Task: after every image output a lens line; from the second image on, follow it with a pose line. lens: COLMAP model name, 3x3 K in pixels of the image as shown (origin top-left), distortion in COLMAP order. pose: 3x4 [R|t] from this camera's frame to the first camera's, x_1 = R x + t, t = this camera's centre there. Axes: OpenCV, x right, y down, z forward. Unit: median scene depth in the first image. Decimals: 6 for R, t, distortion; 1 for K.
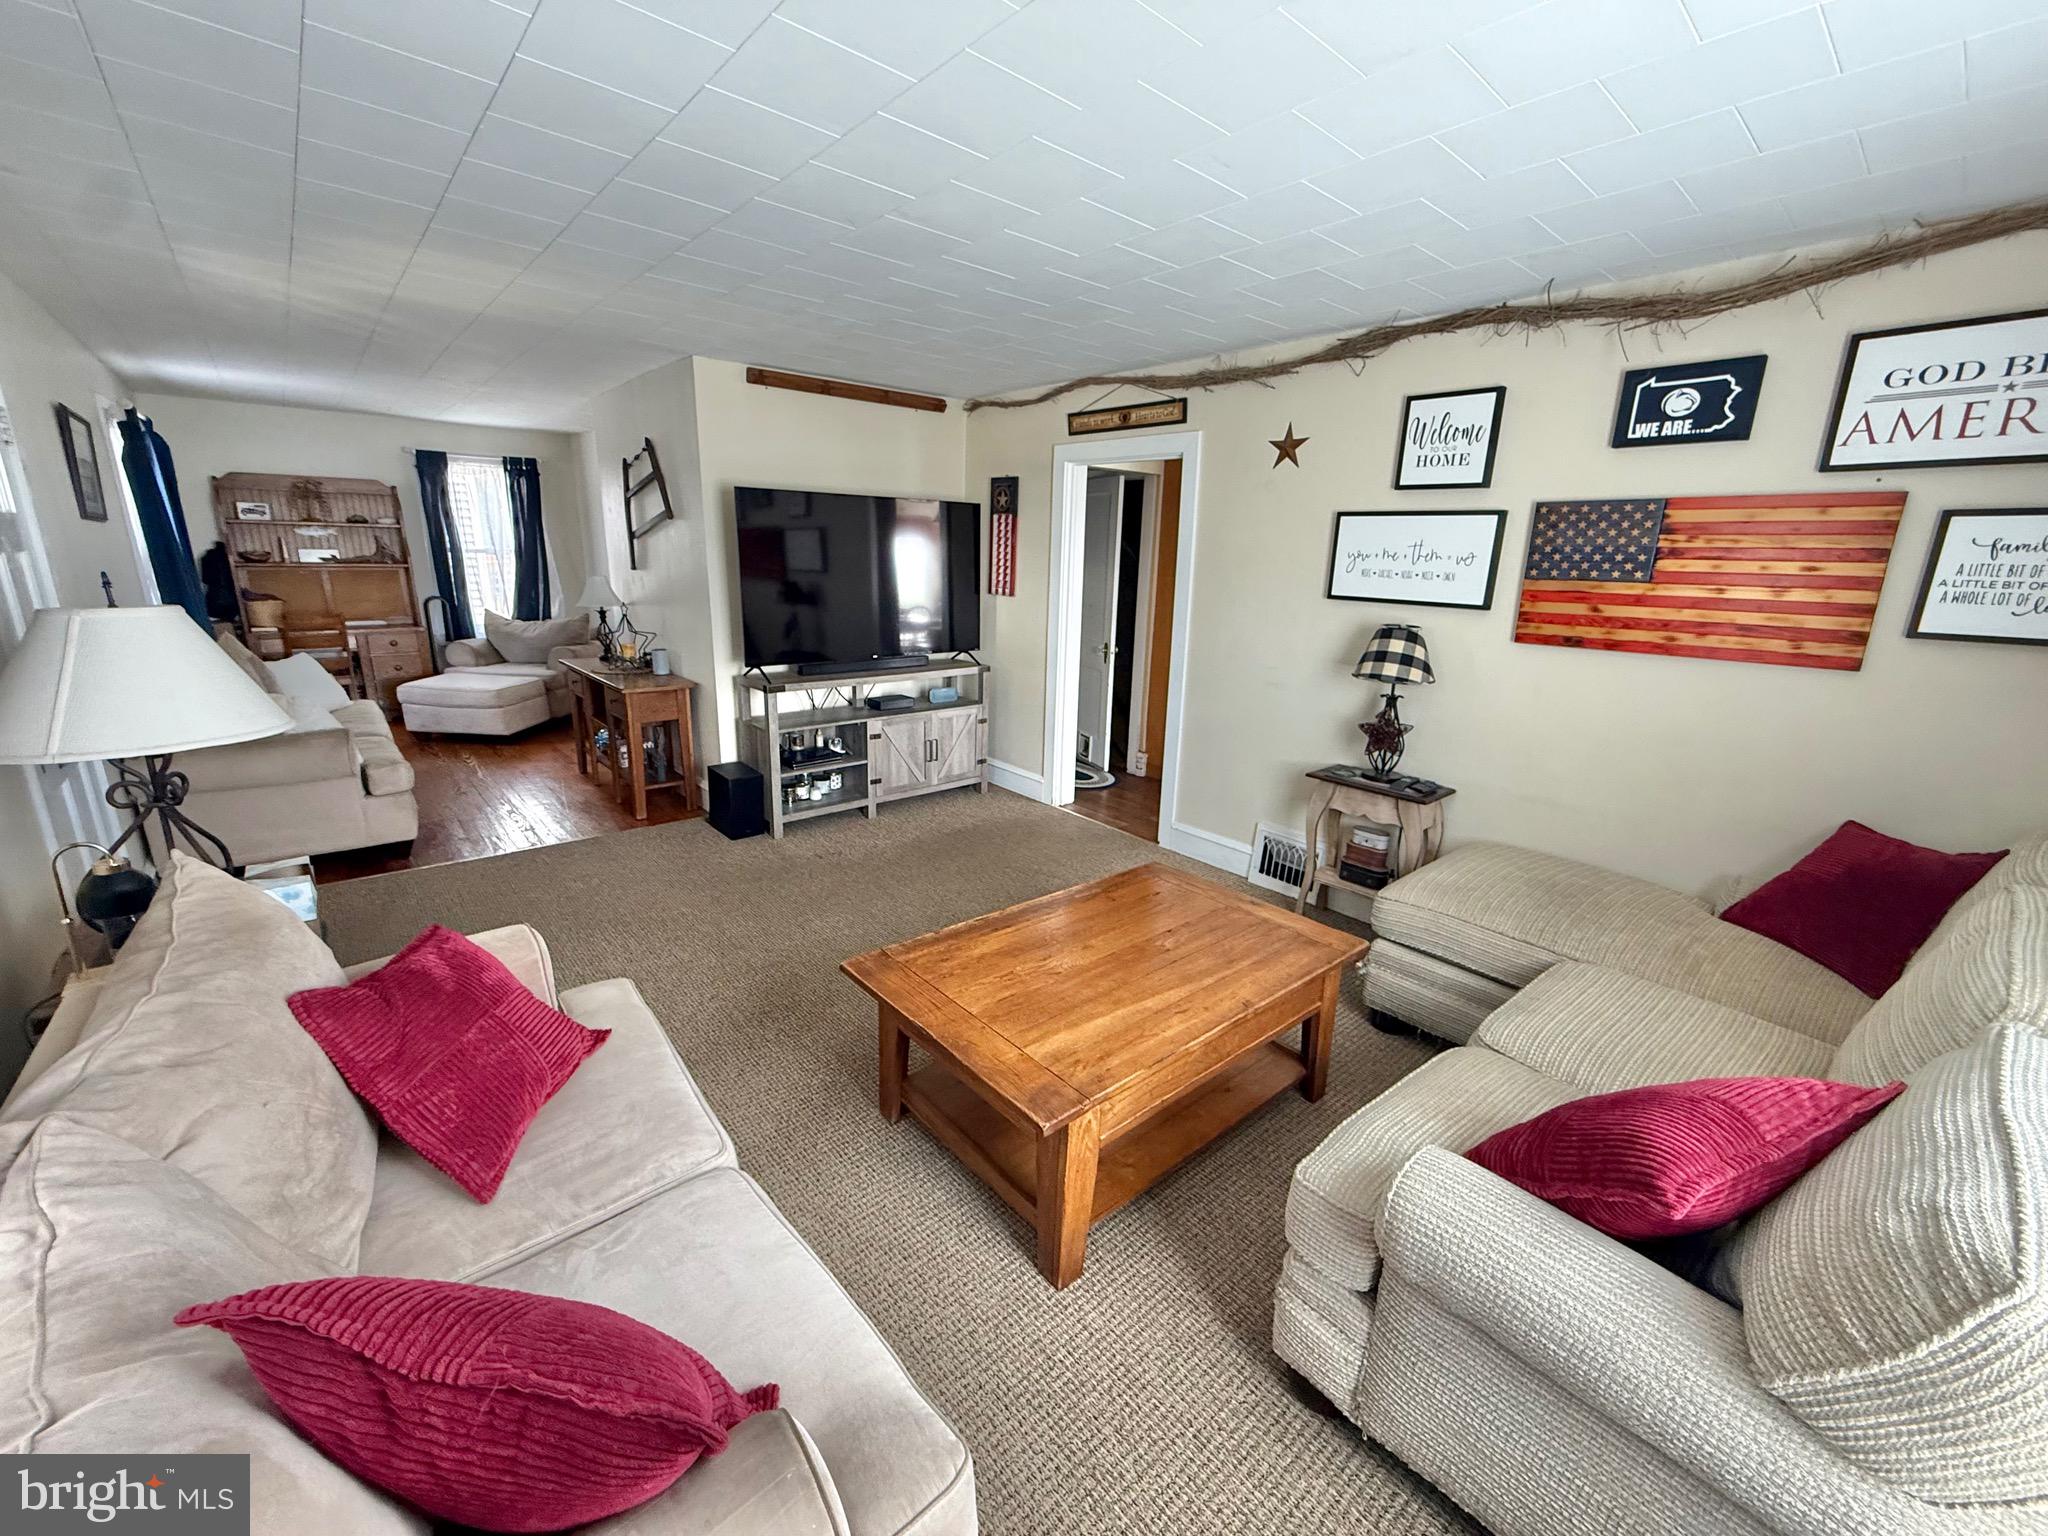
lens RADIAL K [[821.6, 0, 1018.5], [0, 821.6, 765.9], [0, 0, 1]] dist [-0.000137, 0.000310]
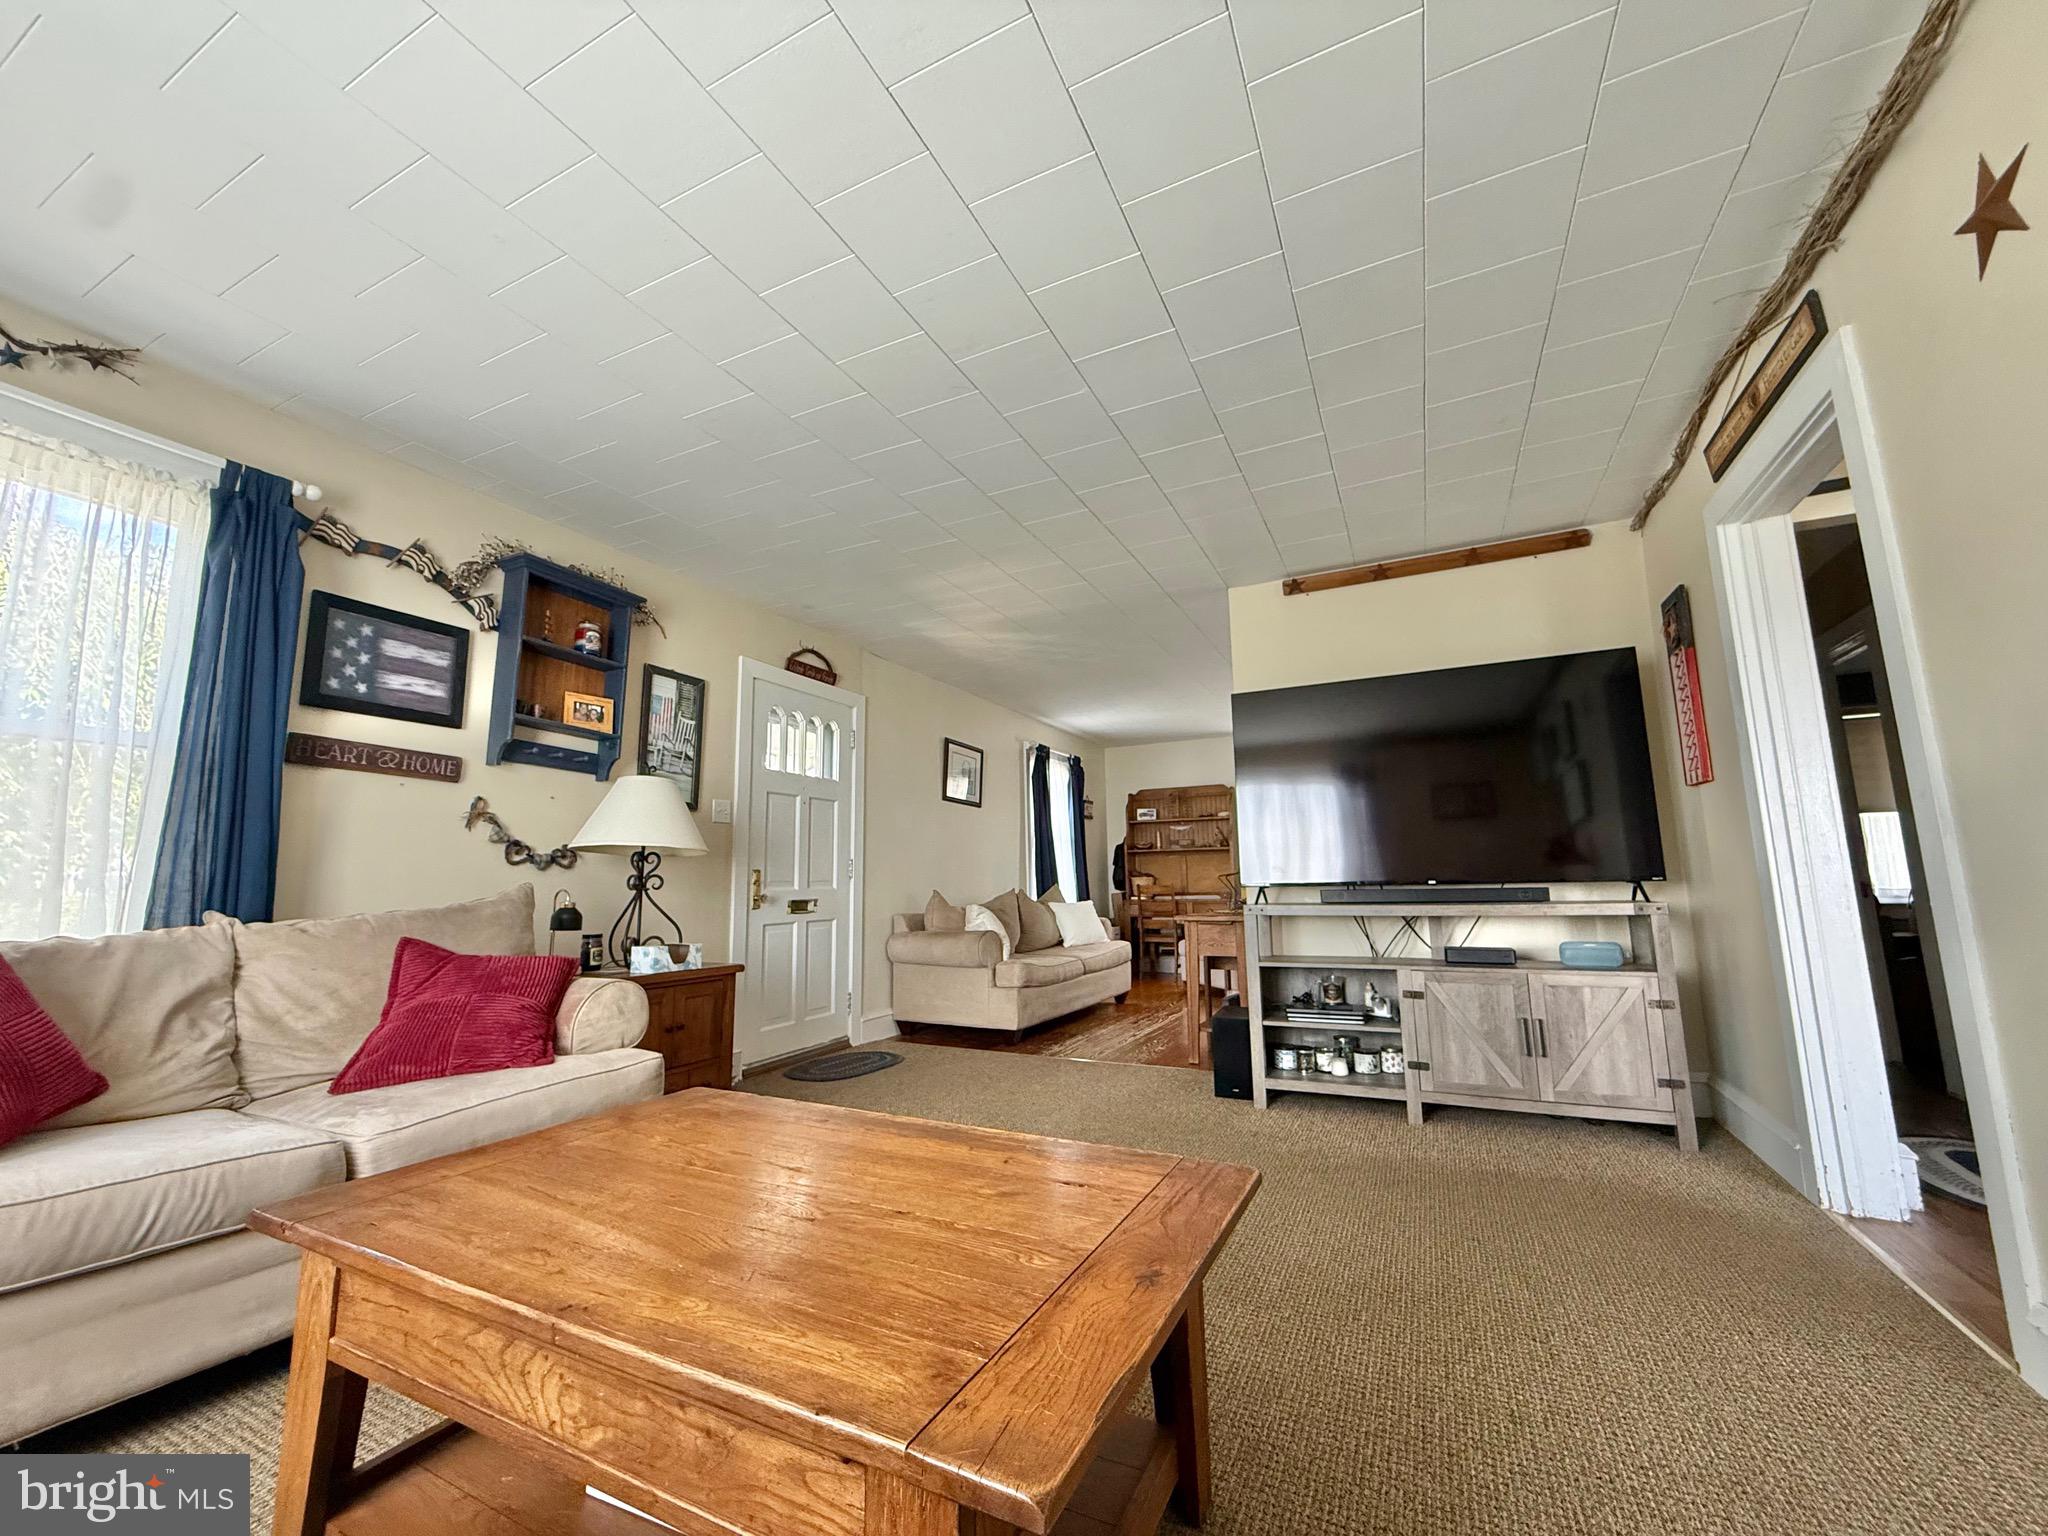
lens RADIAL K [[821.6, 0, 1014.7], [0, 821.6, 763.1], [0, 0, 1]] dist [-0.000137, 0.000310]
pose [[0.379469, -0.171599, -0.909152, 0.278233], [-0.211489, 0.940545, -0.265798, 0.027292], [0.900708, 0.293138, 0.320616, 0.334266]]
